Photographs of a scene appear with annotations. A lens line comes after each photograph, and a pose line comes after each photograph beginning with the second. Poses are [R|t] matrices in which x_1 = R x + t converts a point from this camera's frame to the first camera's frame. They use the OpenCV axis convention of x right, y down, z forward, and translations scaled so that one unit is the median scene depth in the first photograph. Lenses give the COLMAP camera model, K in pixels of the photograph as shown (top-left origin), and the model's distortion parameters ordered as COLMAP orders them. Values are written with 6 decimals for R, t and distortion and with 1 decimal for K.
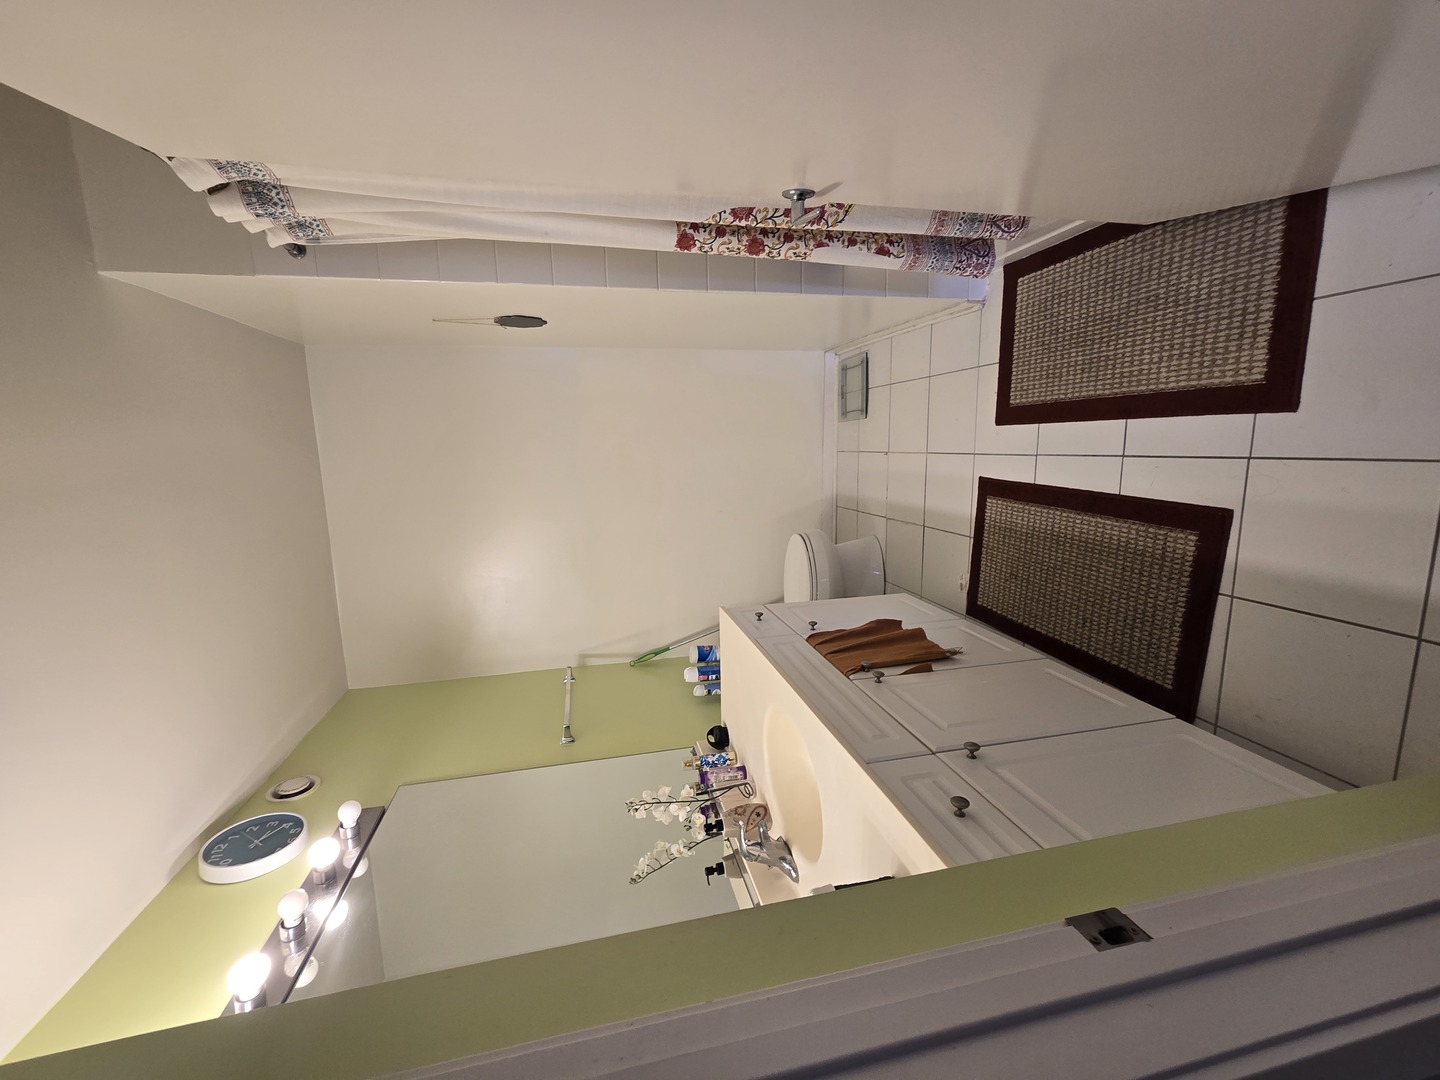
lens RADIAL K [[585.1, 0, 718.8], [0, 585.1, 538.0], [0, 0, 1]] dist [-0.002481, -0.000248]
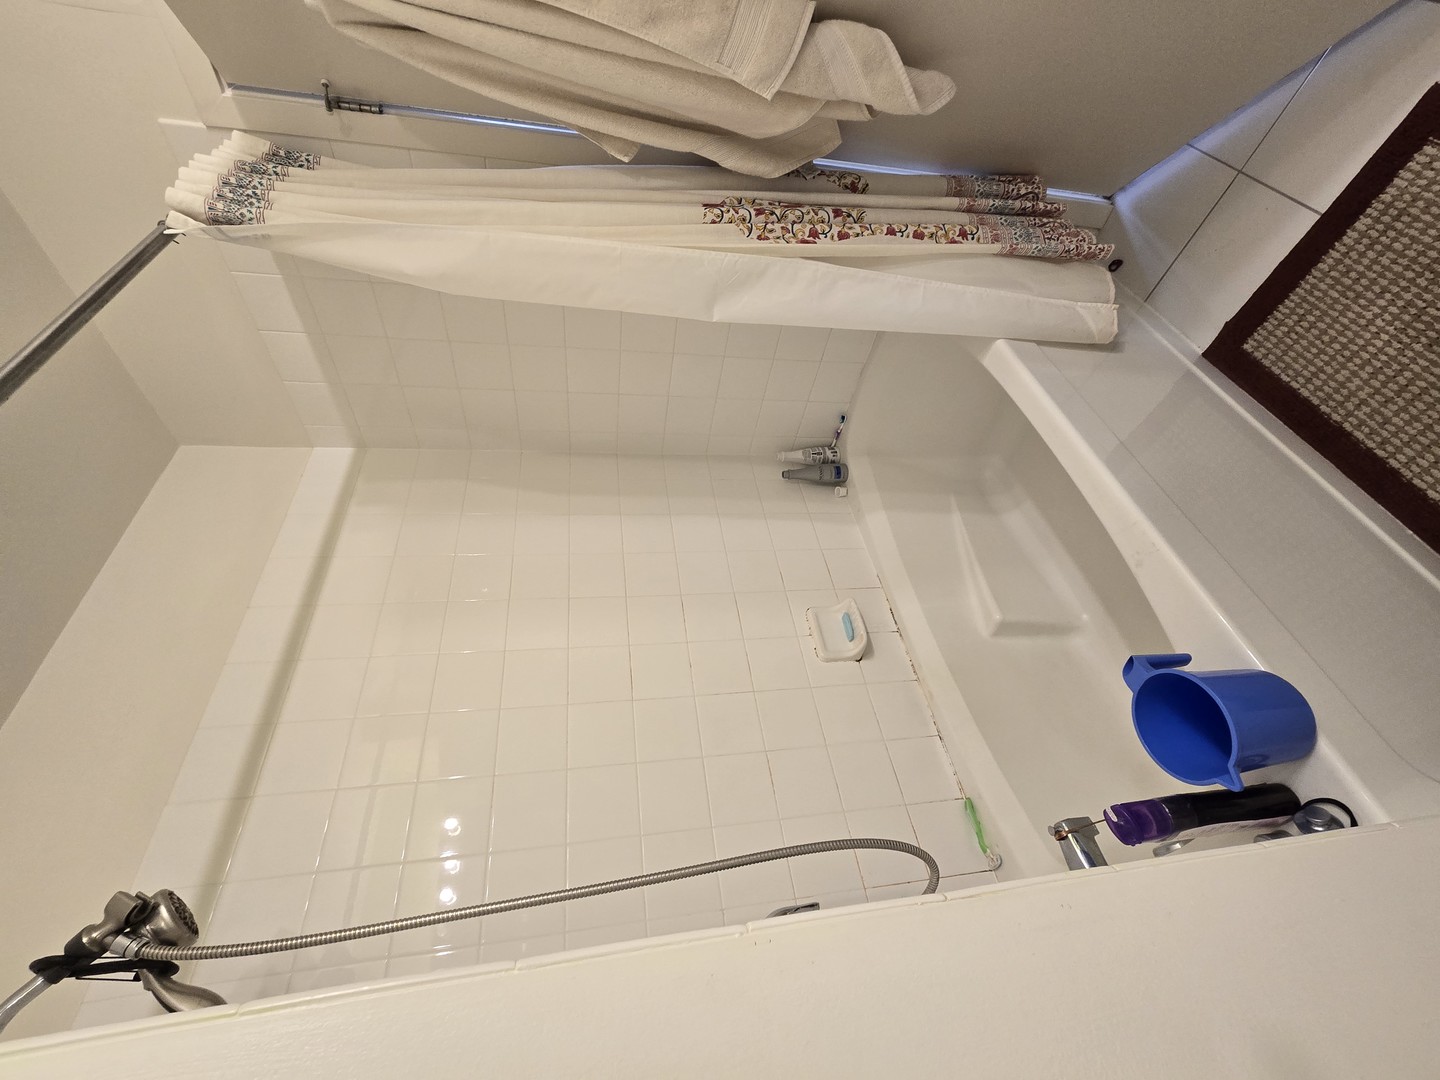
lens RADIAL K [[585.1, 0, 719.7], [0, 585.1, 539.9], [0, 0, 1]] dist [-0.002481, -0.000248]
pose [[0.920722, -0.193146, 0.339067, -0.323701], [0.083534, -0.751212, -0.654754, -0.206836], [0.381174, 0.631170, -0.675523, 1.321922]]
